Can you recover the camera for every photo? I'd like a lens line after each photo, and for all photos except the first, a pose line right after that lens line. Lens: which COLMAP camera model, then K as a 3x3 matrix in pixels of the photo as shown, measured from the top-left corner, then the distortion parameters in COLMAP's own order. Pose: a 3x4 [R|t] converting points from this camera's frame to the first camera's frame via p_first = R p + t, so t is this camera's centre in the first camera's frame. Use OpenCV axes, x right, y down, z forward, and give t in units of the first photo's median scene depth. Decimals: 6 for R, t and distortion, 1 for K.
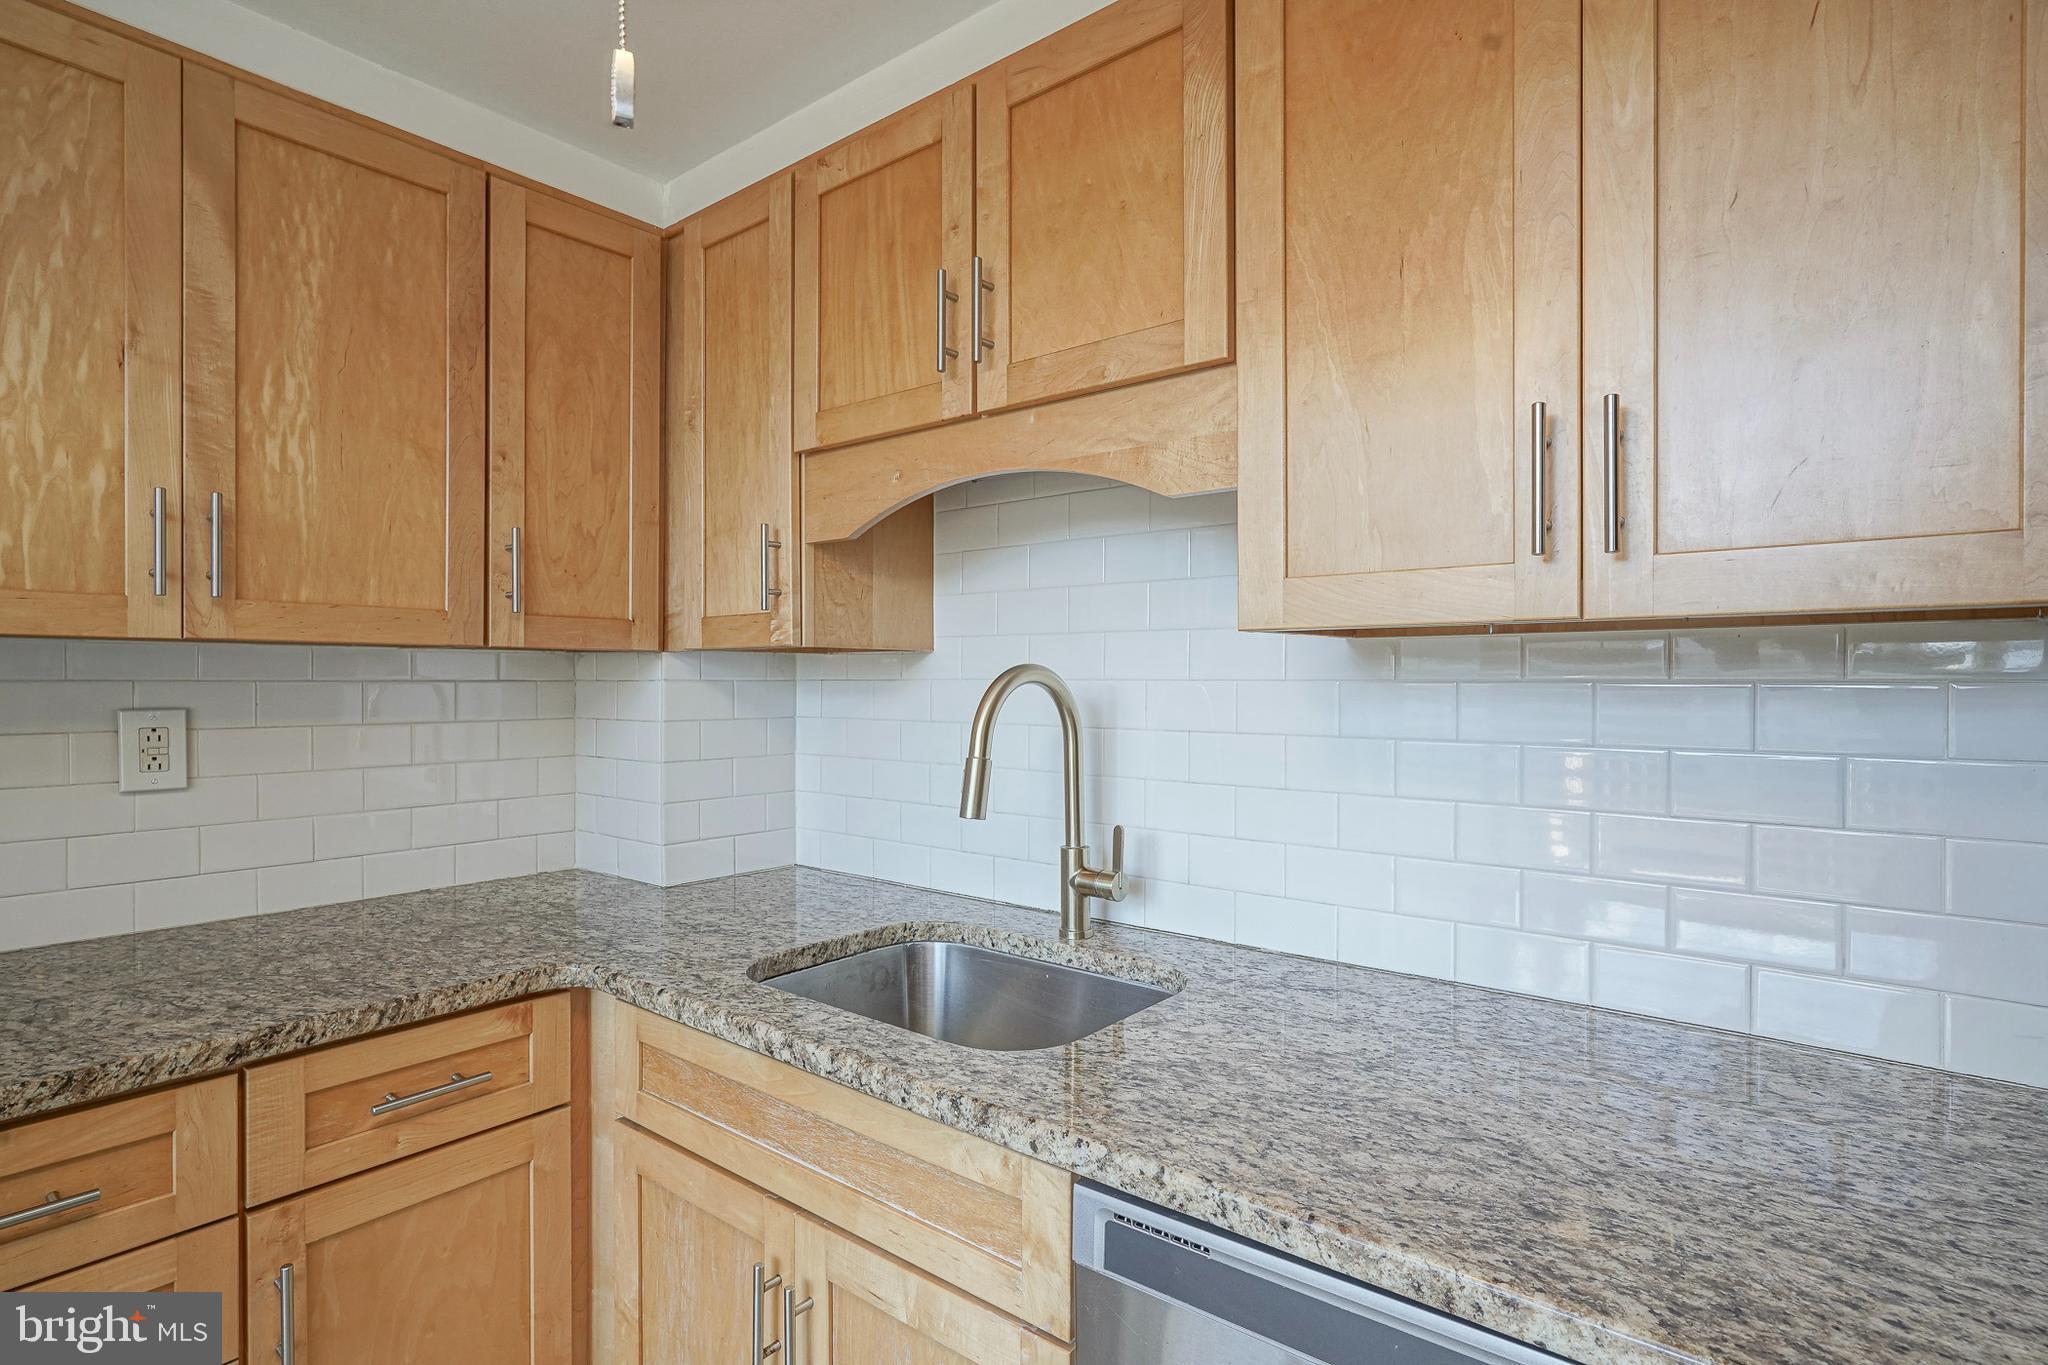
lens RADIAL K [[1013.7, 0, 1020.9], [0, 1013.7, 691.2], [0, 0, 1]] dist [-0.013978, 0.006973]
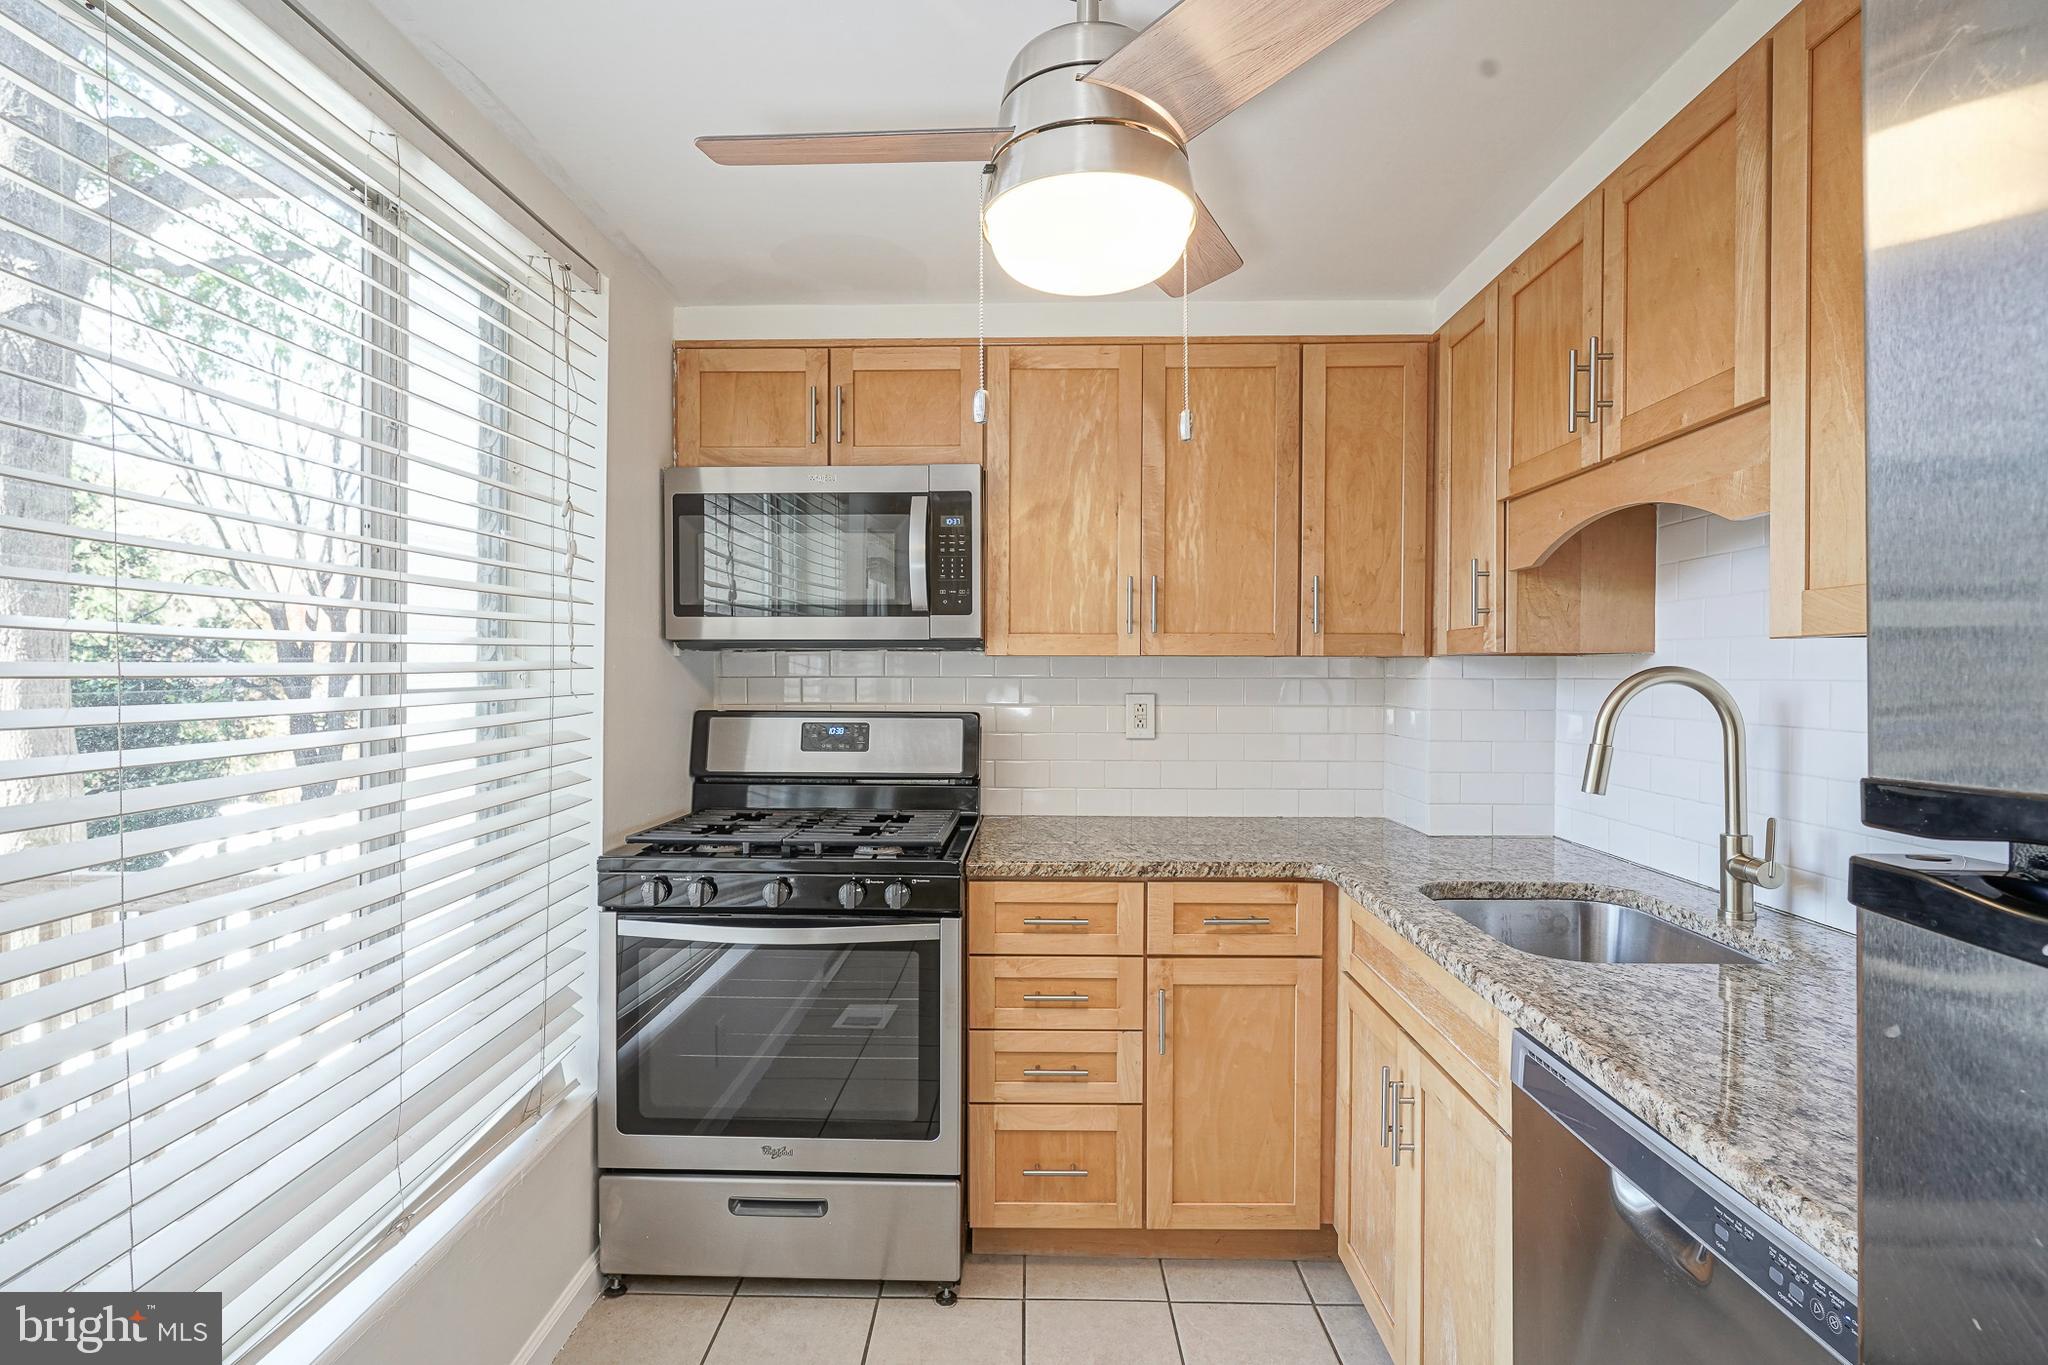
lens RADIAL K [[1013.7, 0, 1020.9], [0, 1013.7, 691.2], [0, 0, 1]] dist [-0.013978, 0.006973]
pose [[0.599097, 0.013468, -0.800563, 0.512243], [-0.008783, 0.999909, 0.010249, -0.004072], [0.800629, 0.000891, 0.599160, -0.286017]]
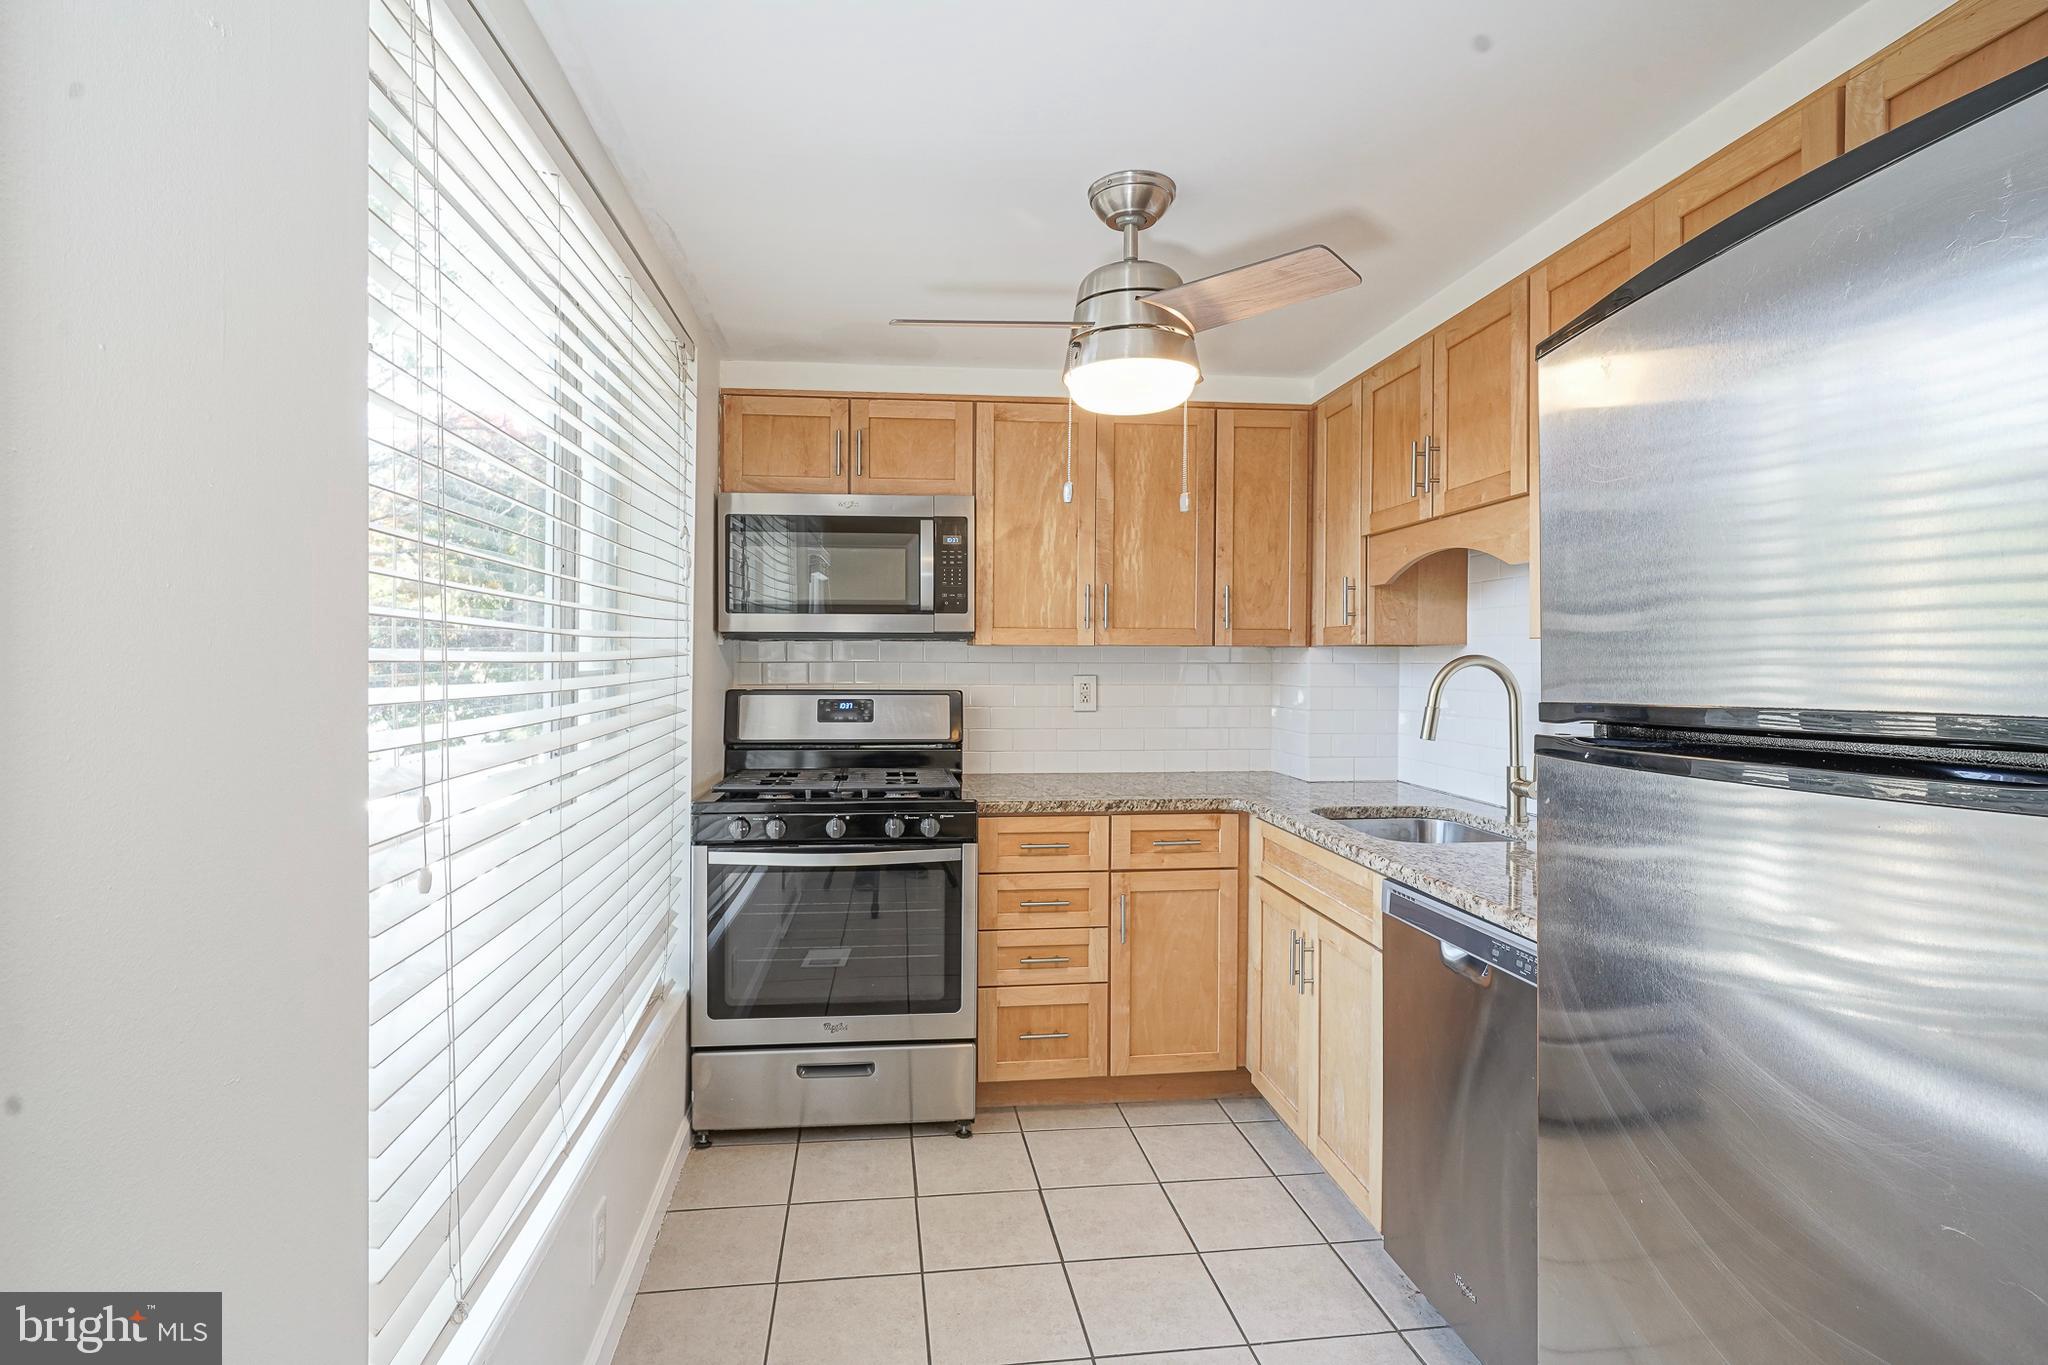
lens RADIAL K [[1047.5, 0, 984.1], [0, 1047.5, 678.4], [0, 0, 1]] dist [-0.013552, 0.000029]
pose [[0.692247, 0.013353, -0.721537, 0.756355], [-0.008375, 0.999910, 0.010470, 0.001783], [0.721612, -0.001204, 0.692297, -0.882682]]
